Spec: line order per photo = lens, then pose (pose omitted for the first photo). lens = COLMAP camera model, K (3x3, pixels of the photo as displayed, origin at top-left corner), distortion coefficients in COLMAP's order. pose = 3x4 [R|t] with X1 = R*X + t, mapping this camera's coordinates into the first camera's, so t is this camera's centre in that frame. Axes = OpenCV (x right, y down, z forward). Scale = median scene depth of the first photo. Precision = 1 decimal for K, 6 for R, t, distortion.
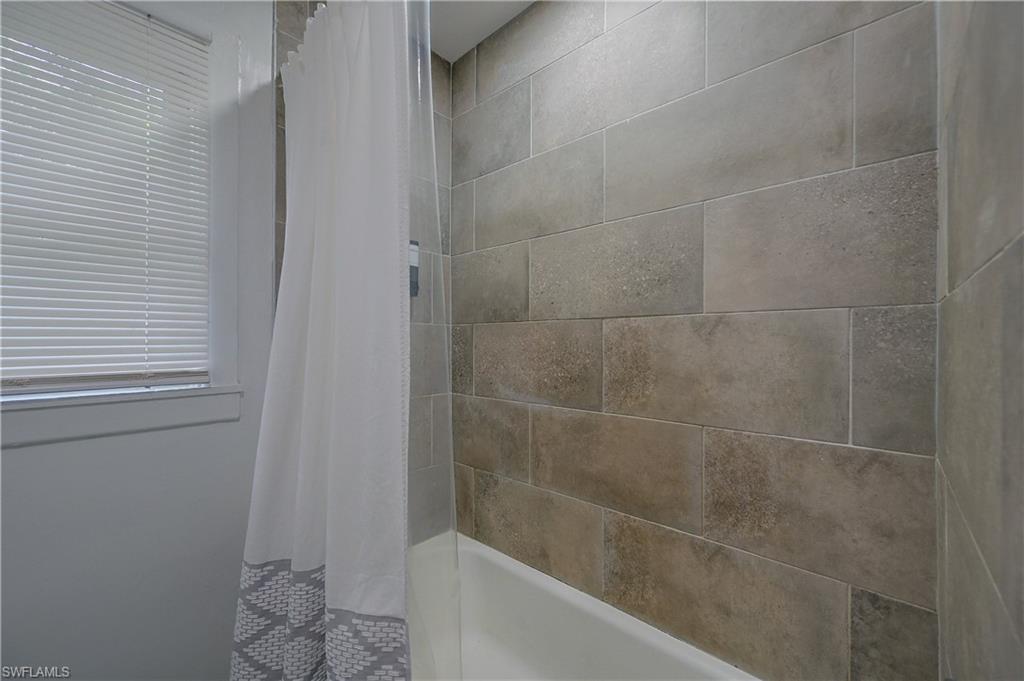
lens RADIAL K [[403.9, 0, 506.6], [0, 403.9, 342.4], [0, 0, 1]] dist [-0.001216, 0.000271]
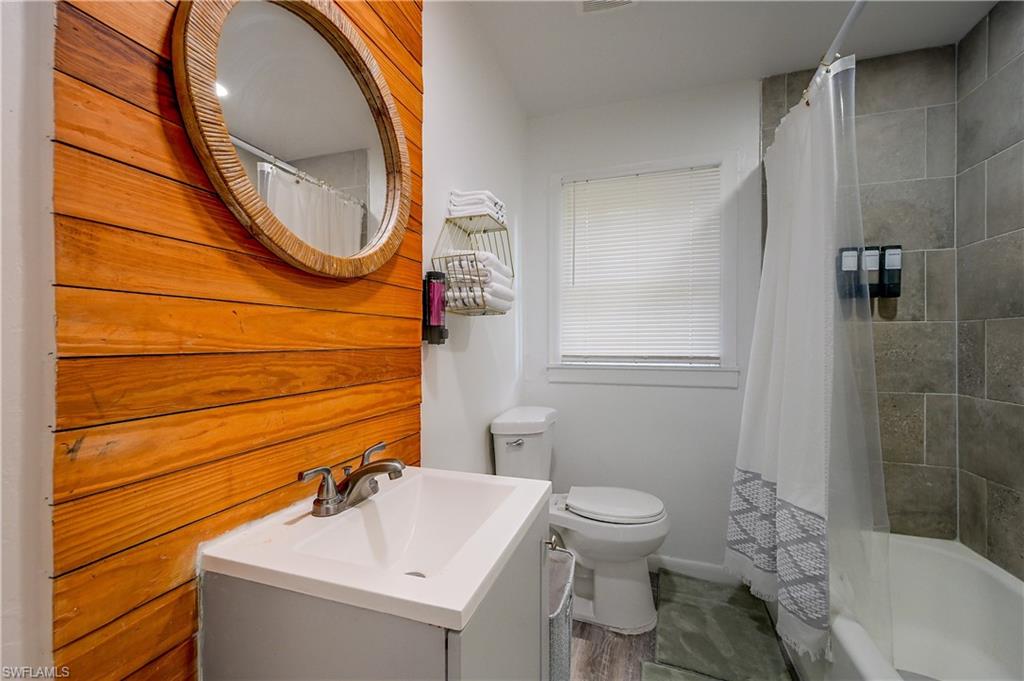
lens RADIAL K [[403.9, 0, 509.5], [0, 403.9, 344.1], [0, 0, 1]] dist [-0.001216, 0.000271]
pose [[0.402297, 0.001204, -0.915508, 0.330899], [-0.003930, 0.999992, -0.000412, 0.014733], [0.915501, 0.003764, 0.402299, -0.355300]]
